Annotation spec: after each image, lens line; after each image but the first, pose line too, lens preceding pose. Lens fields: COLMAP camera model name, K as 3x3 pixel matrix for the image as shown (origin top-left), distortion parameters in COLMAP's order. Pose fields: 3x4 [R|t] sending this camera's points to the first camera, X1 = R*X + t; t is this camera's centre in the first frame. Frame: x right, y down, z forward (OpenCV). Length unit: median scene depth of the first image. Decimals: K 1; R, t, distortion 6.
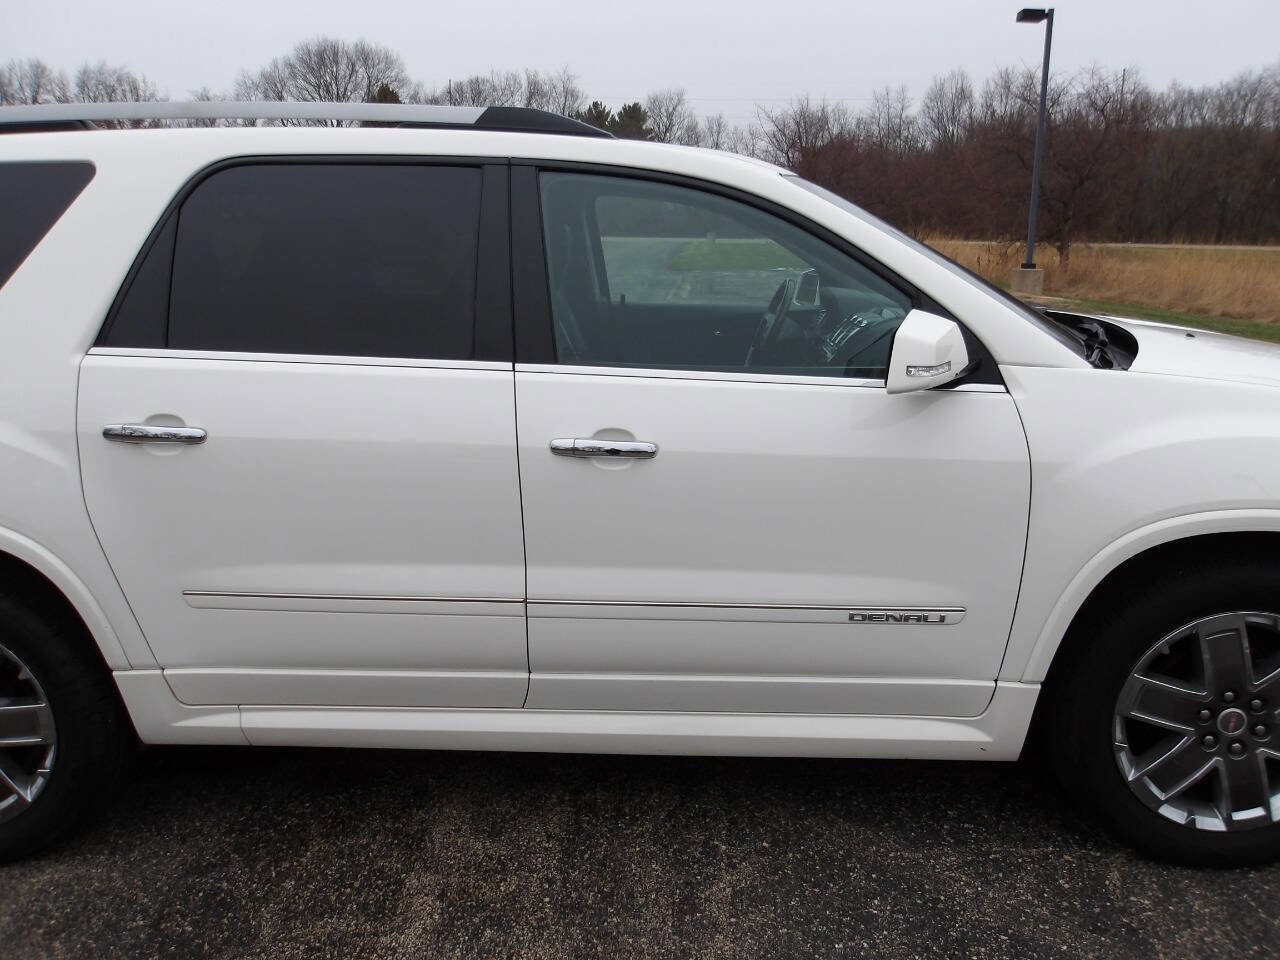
lens RADIAL K [[1065.2, 0, 640.0], [0, 1065.2, 480.0], [0, 0, 1]] dist [0.004849, 0.002747]
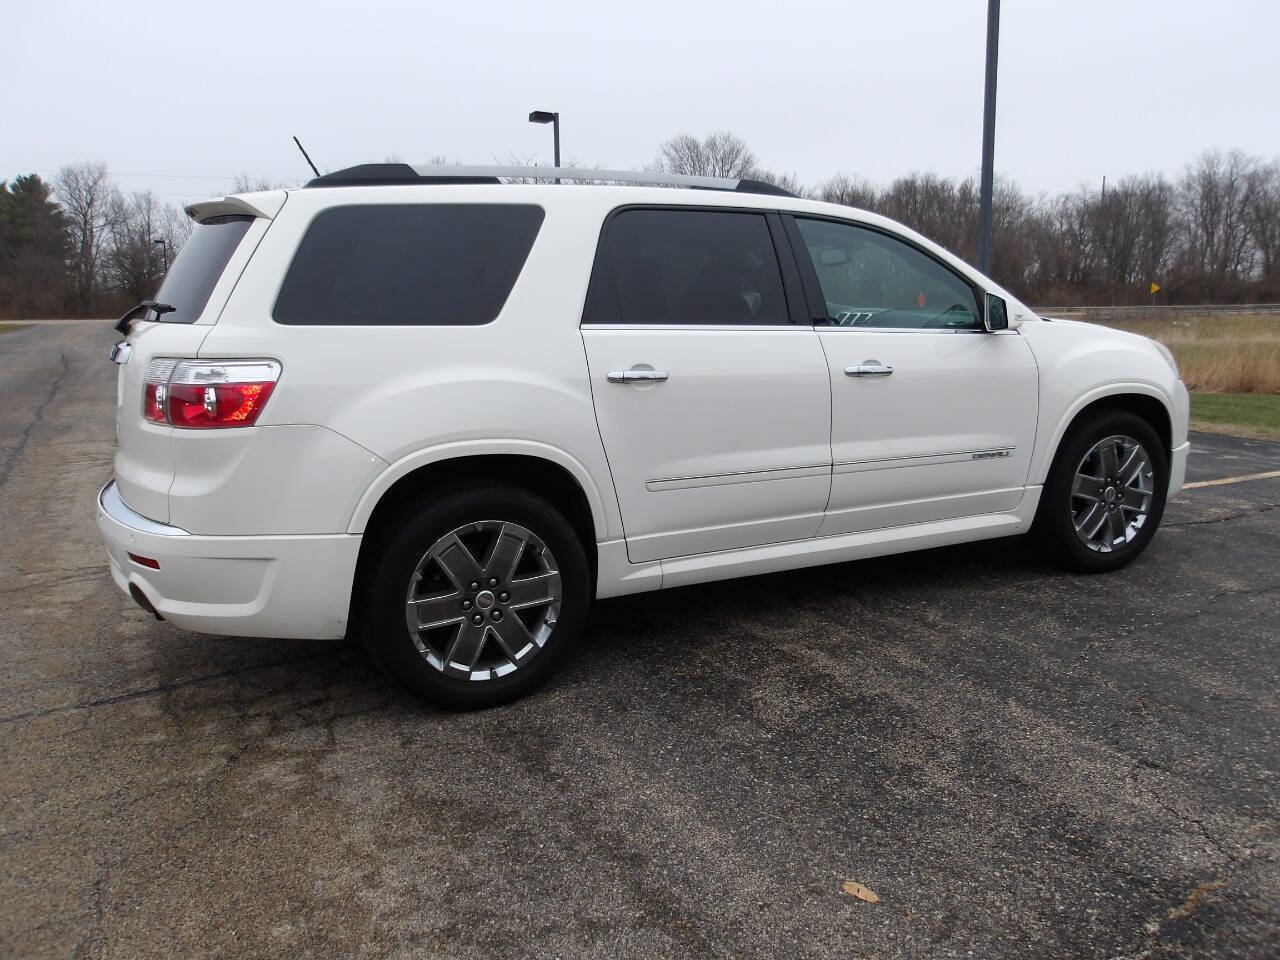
lens RADIAL K [[1065.2, 0, 640.0], [0, 1065.2, 480.0], [0, 0, 1]] dist [0.004849, 0.002747]
pose [[0.871322, -0.097089, 0.481012, -1.160176], [0.131305, 0.990617, -0.037901, 0.157601], [-0.472819, 0.096183, 0.875894, -0.335448]]
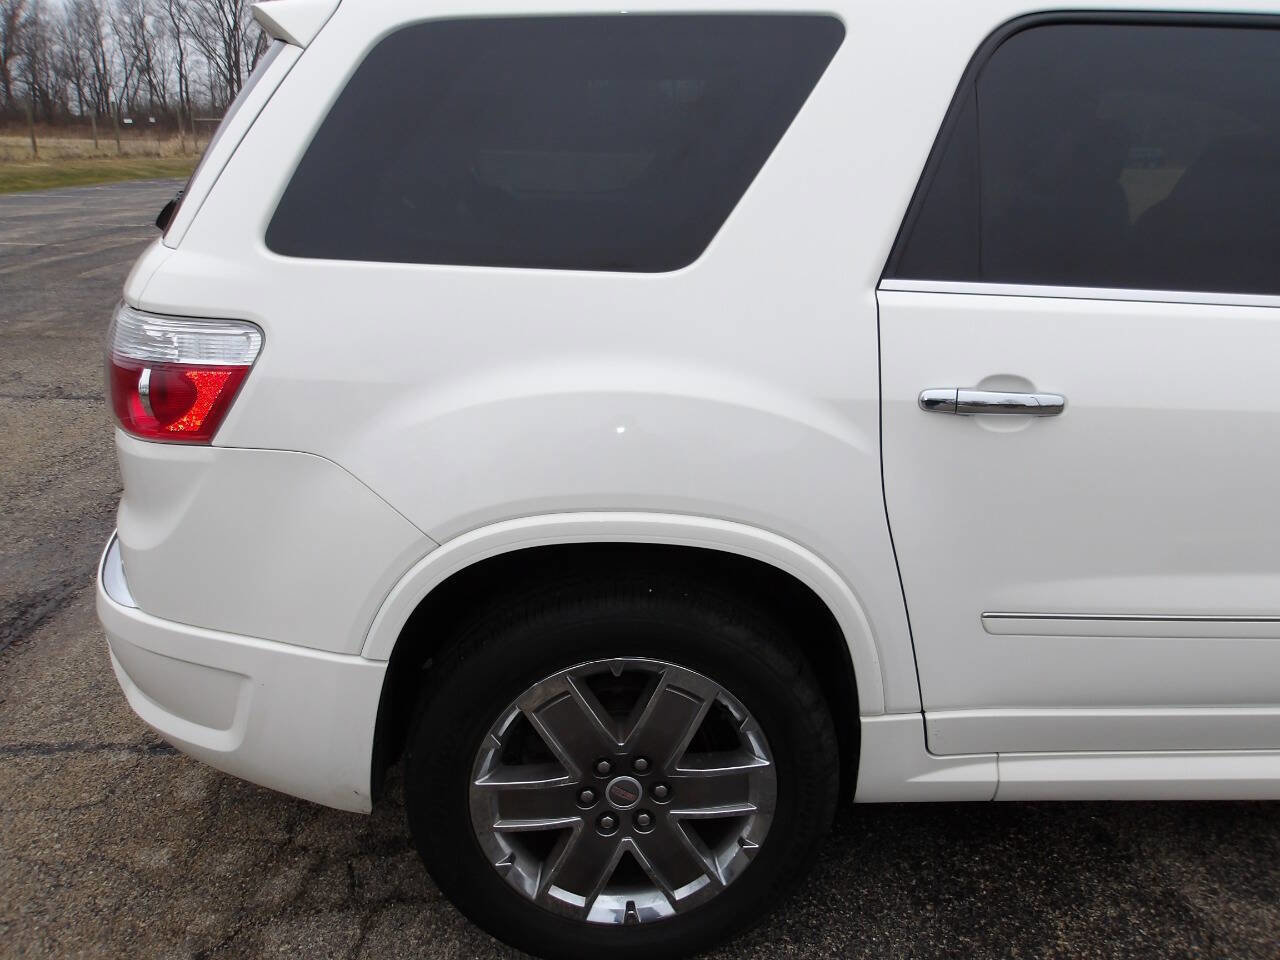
lens RADIAL K [[1068.7, 0, 639.0], [0, 1068.7, 477.1], [0, 0, 1]] dist [0.002961, 0.005940]
pose [[0.996396, -0.013329, 0.083773, -0.719395], [0.007371, 0.997447, 0.071033, -0.043830], [-0.084506, -0.070159, 0.993950, 0.284949]]
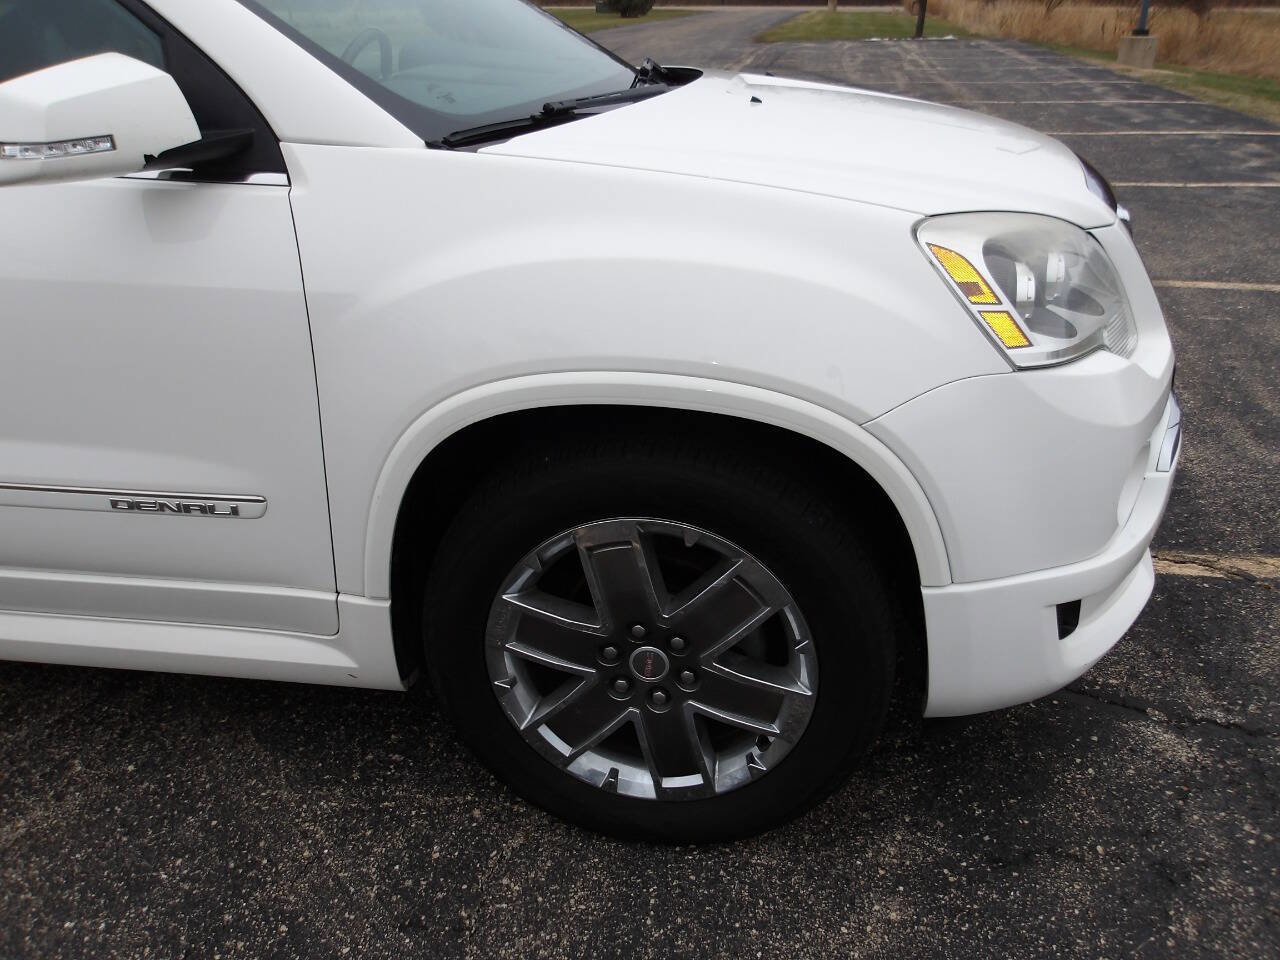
lens RADIAL K [[1059.9, 0, 654.4], [0, 1059.9, 480.3], [0, 0, 1]] dist [0.002001, -0.002323]
pose [[0.994154, 0.034603, -0.102275, 0.614190], [-0.014162, 0.980859, 0.194204, -0.031491], [0.107037, -0.191620, 0.975615, 0.324139]]
